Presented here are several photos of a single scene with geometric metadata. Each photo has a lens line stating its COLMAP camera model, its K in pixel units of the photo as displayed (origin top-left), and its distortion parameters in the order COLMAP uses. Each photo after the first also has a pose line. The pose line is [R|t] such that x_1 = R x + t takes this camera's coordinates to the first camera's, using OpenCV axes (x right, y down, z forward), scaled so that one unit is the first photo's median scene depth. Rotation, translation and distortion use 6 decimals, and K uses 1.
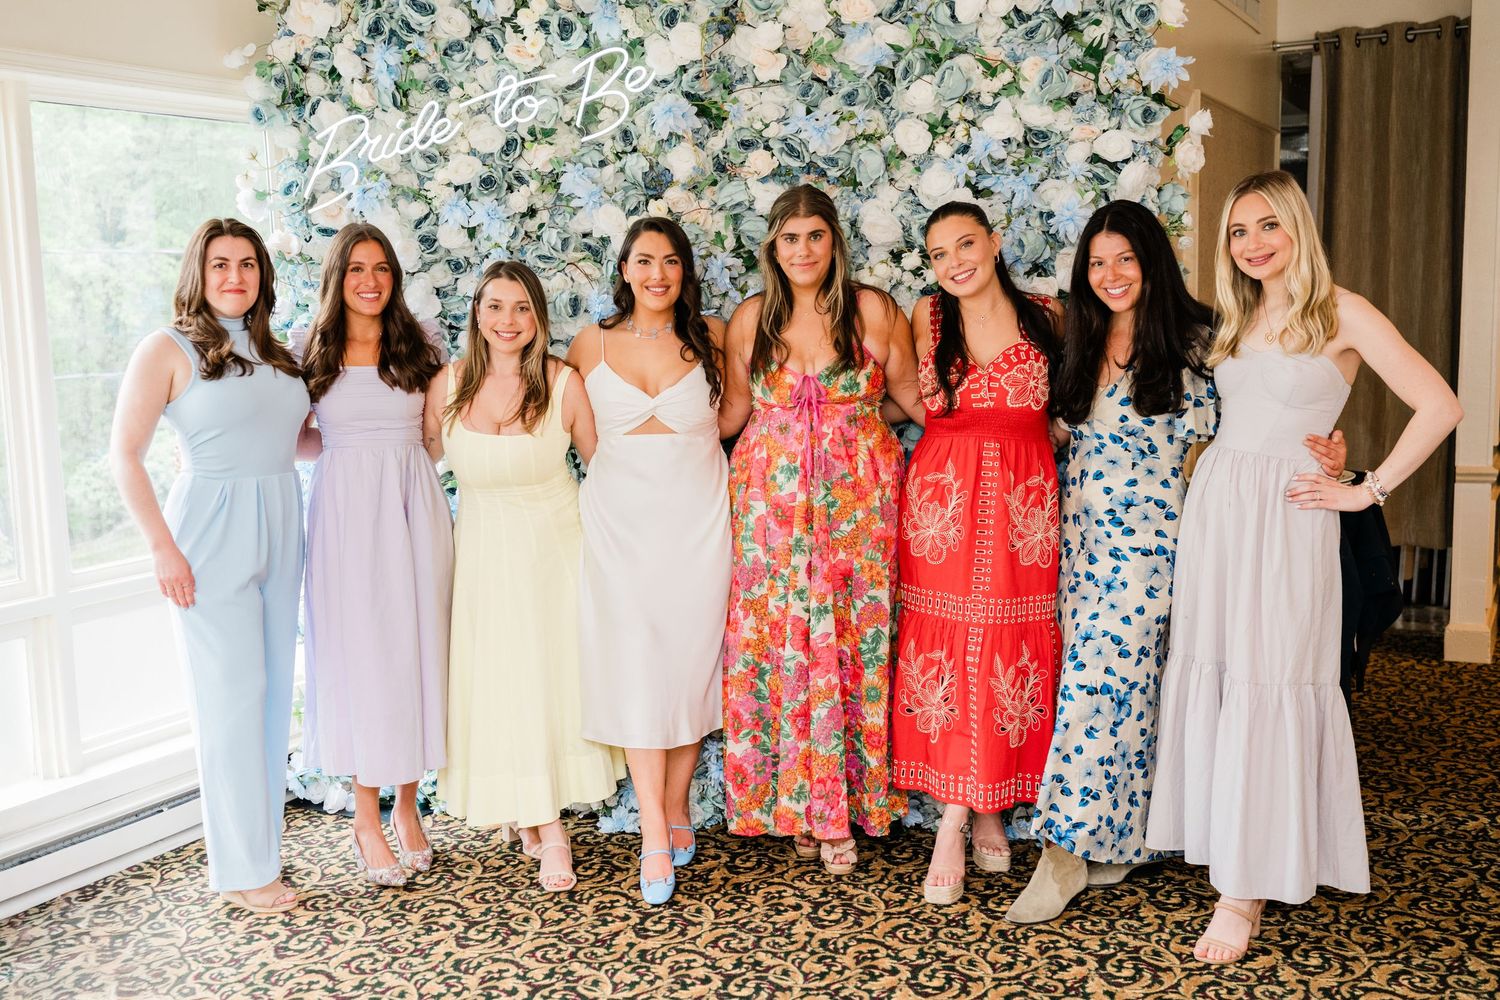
lens RADIAL K [[1478.8, 0, 750.0], [0, 1478.8, 500.0], [0, 0, 1]] dist [0.013990, -0.000354]
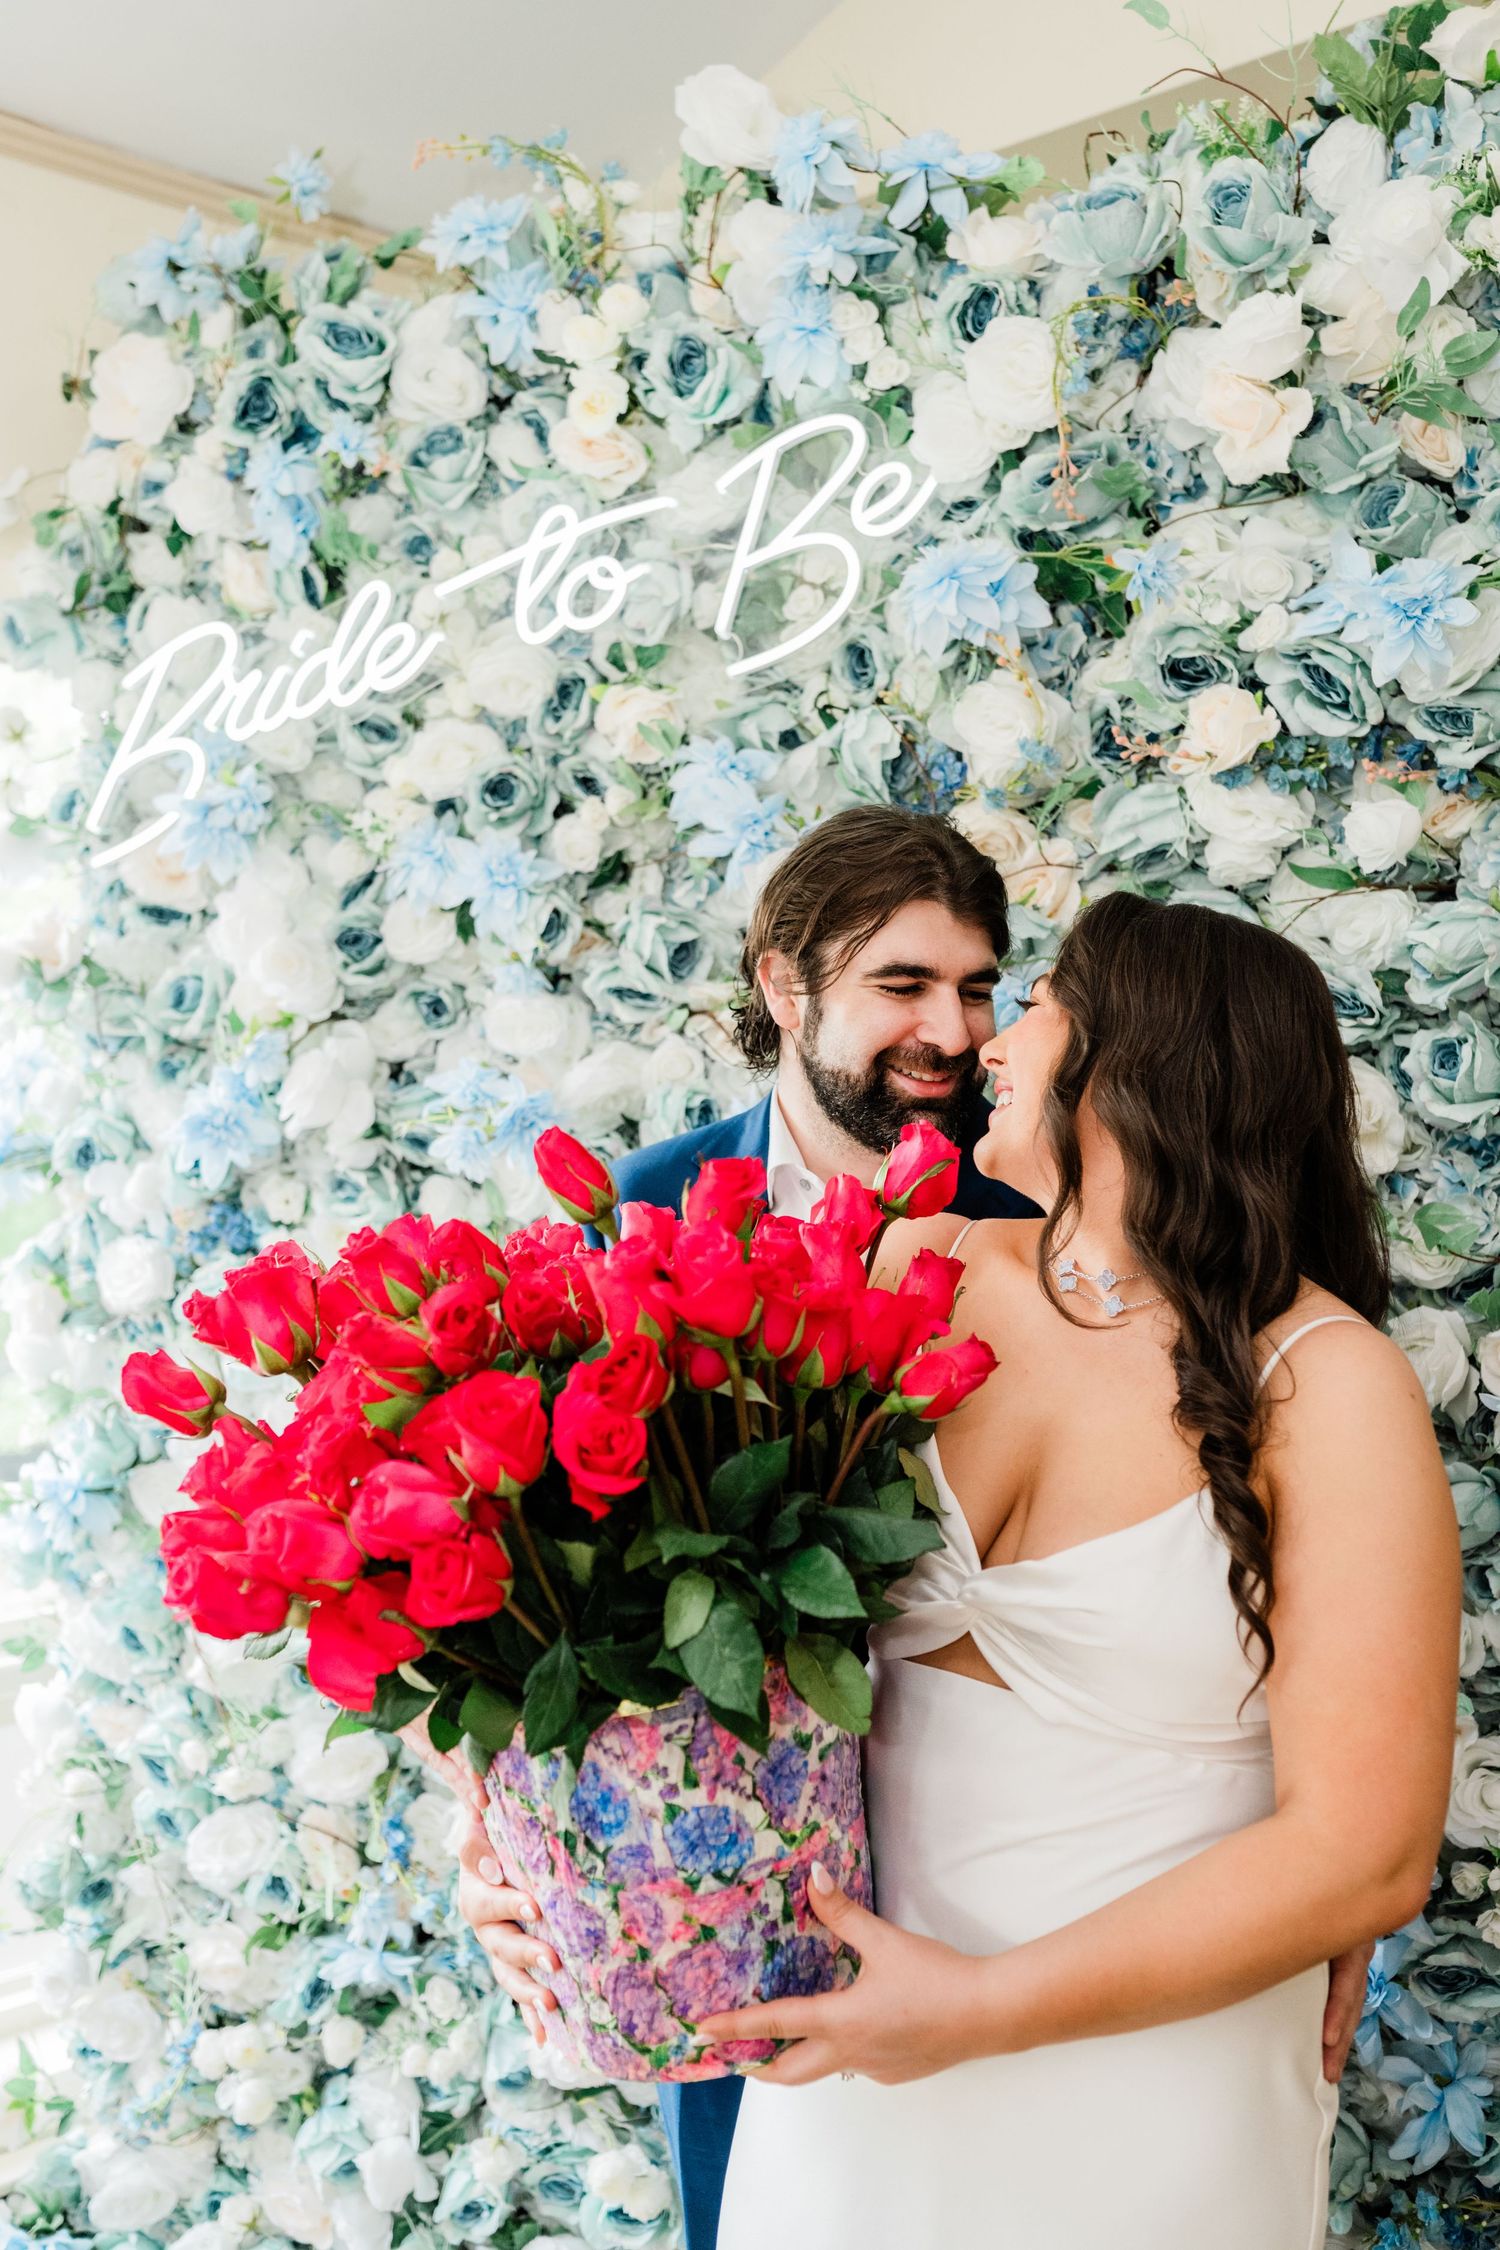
lens RADIAL K [[2218.3, 0, 752.8], [0, 2218.3, 1074.7], [0, 0, 1]] dist [0.013990, -0.000354]
pose [[0.953568, 0.039765, -0.298543, 0.055251], [-0.074438, 0.991610, -0.105683, -0.089969], [0.291835, 0.122999, 0.948527, 0.501366]]
